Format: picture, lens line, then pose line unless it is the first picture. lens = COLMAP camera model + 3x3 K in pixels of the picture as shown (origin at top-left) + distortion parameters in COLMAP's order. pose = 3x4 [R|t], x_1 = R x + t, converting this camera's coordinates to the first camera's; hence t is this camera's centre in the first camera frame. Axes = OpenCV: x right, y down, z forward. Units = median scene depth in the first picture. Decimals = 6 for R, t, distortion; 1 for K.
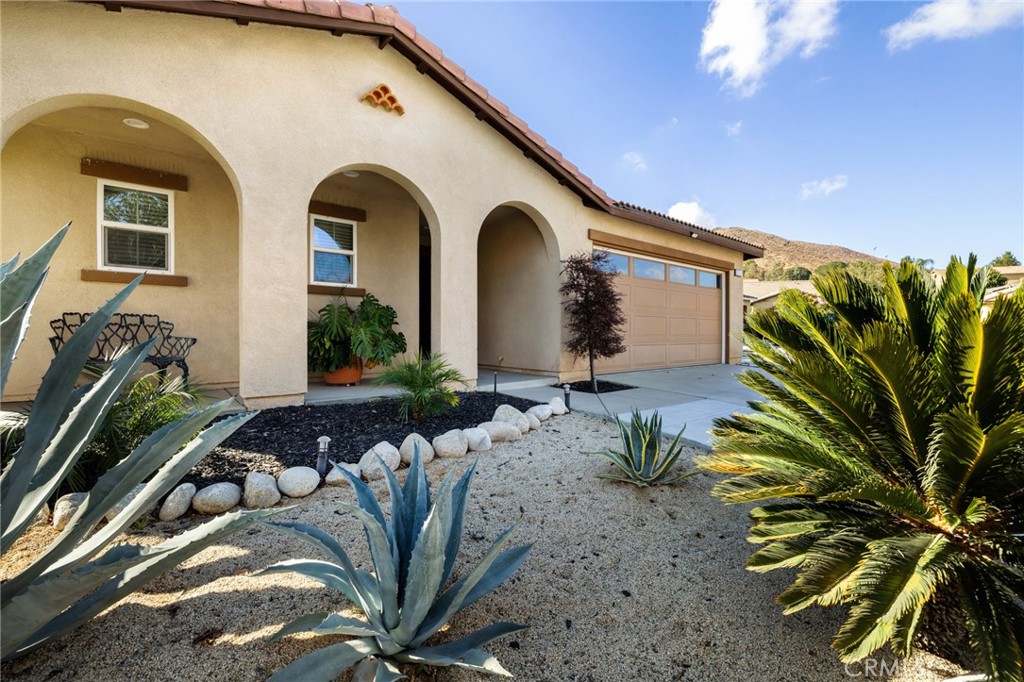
lens RADIAL K [[461.7, 0, 511.7], [0, 461.7, 337.0], [0, 0, 1]] dist [-0.001820, -0.000169]
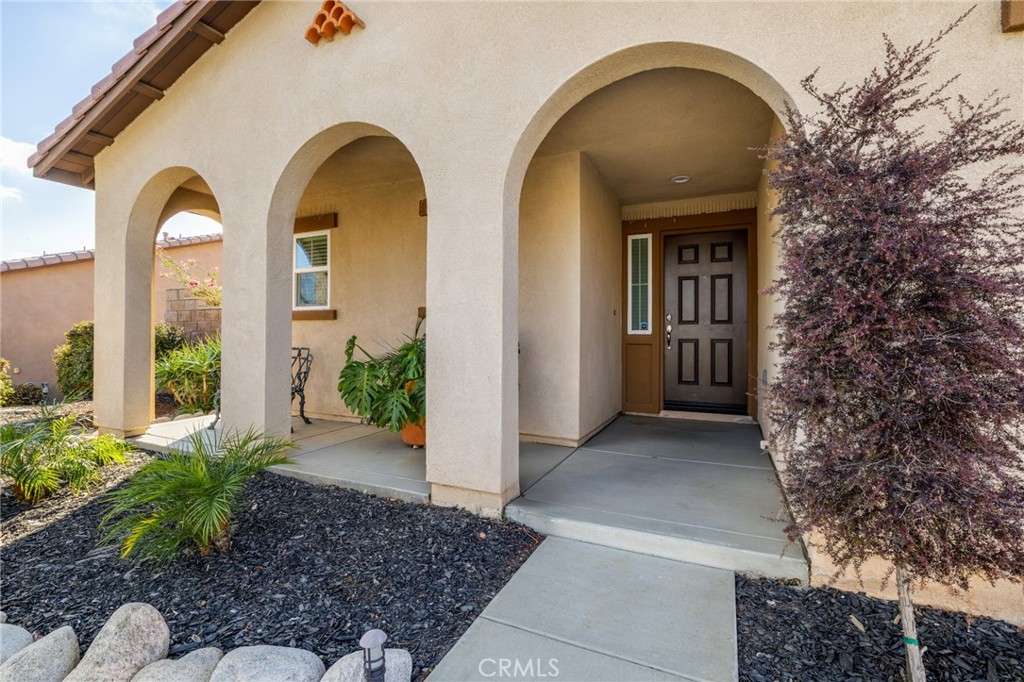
lens RADIAL K [[455.6, 0, 510.1], [0, 455.6, 334.6], [0, 0, 1]] dist [0.005198, 0.000193]
pose [[0.426762, 0.006406, -0.904341, 0.406310], [-0.004064, 0.999978, 0.005165, -0.087564], [0.904355, 0.001471, 0.426779, 0.966462]]
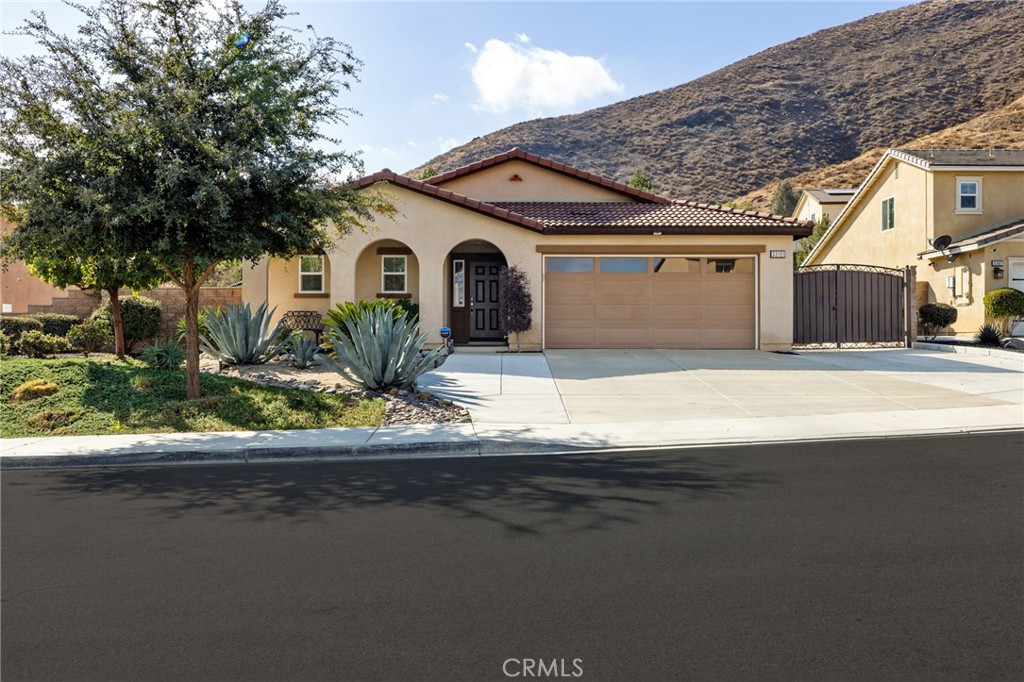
lens RADIAL K [[954.7, 0, 512.6], [0, 954.7, 339.6], [0, 0, 1]] dist [0.001423, 0.000000]
pose [[0.761701, 0.006299, -0.647898, 3.101210], [-0.003354, 0.999978, 0.005780, 0.064450], [0.647920, -0.002229, 0.761705, -2.025943]]
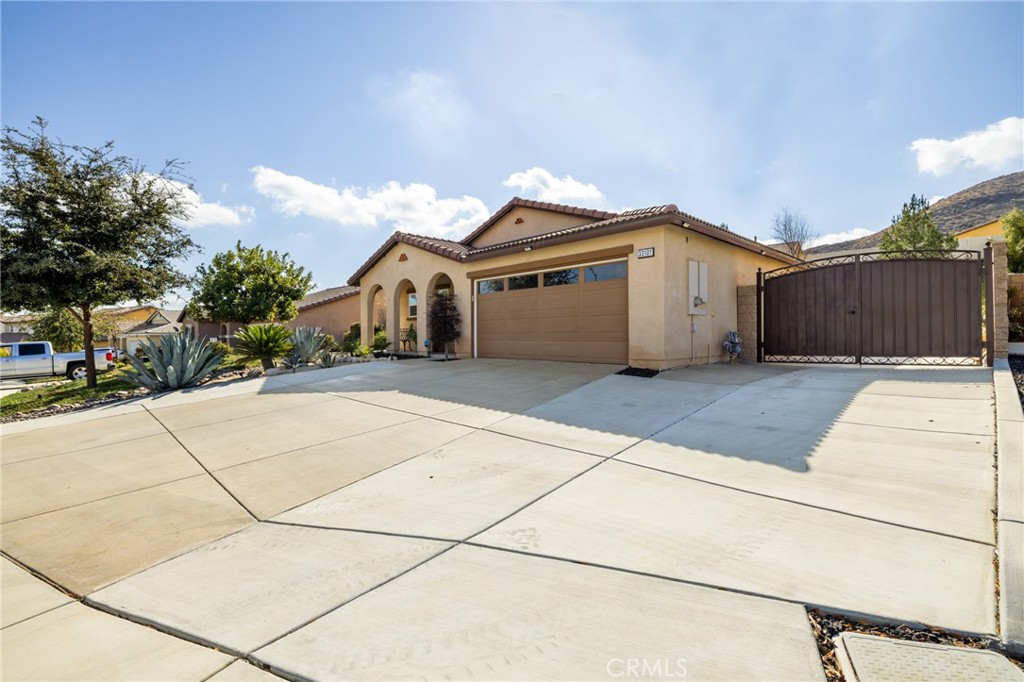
lens RADIAL K [[455.6, 0, 511.0], [0, 455.6, 335.6], [0, 0, 1]] dist [0.005198, 0.000193]
pose [[0.055474, 0.002615, -0.998457, 2.906891], [0.007354, 0.999968, 0.003027, 0.001398], [0.998433, -0.007511, 0.055453, 1.600260]]
